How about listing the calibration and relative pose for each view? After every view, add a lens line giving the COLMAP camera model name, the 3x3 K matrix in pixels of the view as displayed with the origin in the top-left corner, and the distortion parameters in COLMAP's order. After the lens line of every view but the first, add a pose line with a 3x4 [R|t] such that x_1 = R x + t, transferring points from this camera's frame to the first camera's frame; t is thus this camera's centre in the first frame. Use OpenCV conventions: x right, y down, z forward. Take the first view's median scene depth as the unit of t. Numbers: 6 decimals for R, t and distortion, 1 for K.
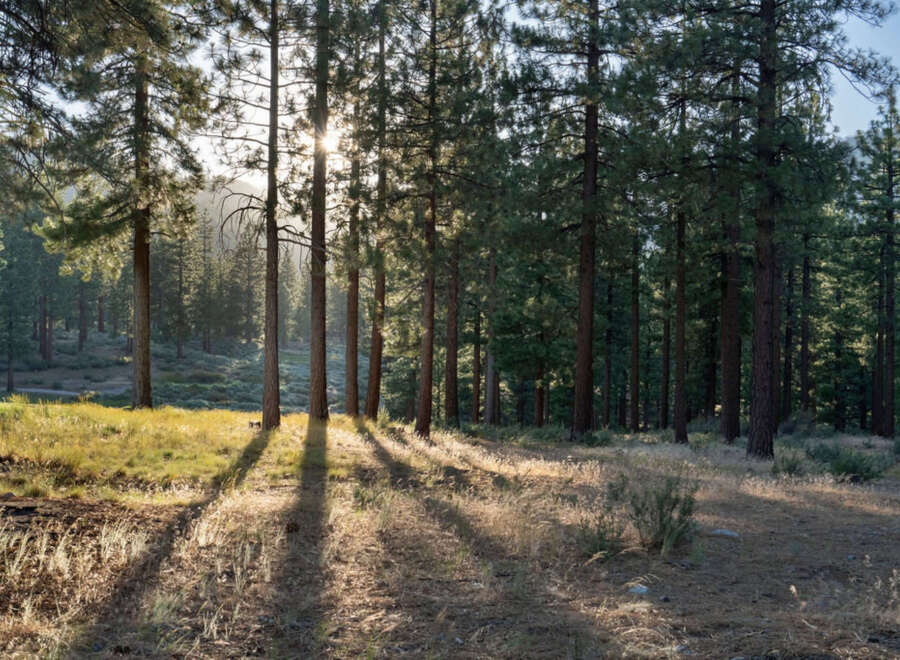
lens RADIAL K [[1192.7, 0, 451.4], [0, 1192.7, 347.3], [0, 0, 1]] dist [0.003155, 0.026478]
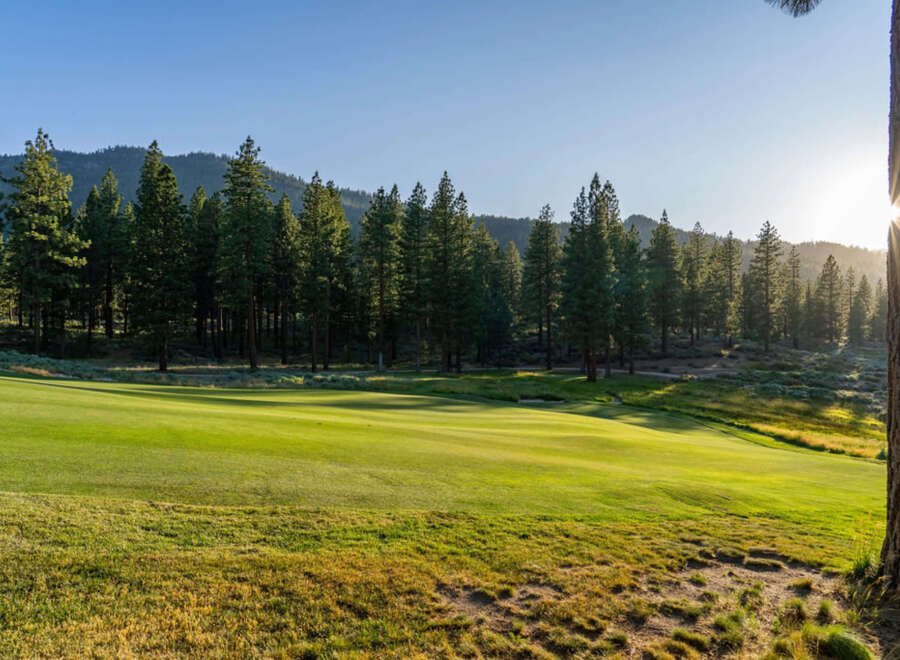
lens RADIAL K [[678.8, 0, 450.0], [0, 678.8, 330.0], [0, 0, 1]] dist [-0.006622, -0.001672]
pose [[0.769909, -0.014619, -0.637986, -0.021597], [-0.002069, 0.999675, -0.025405, 0.007005], [0.638151, 0.020879, 0.769628, 0.270368]]
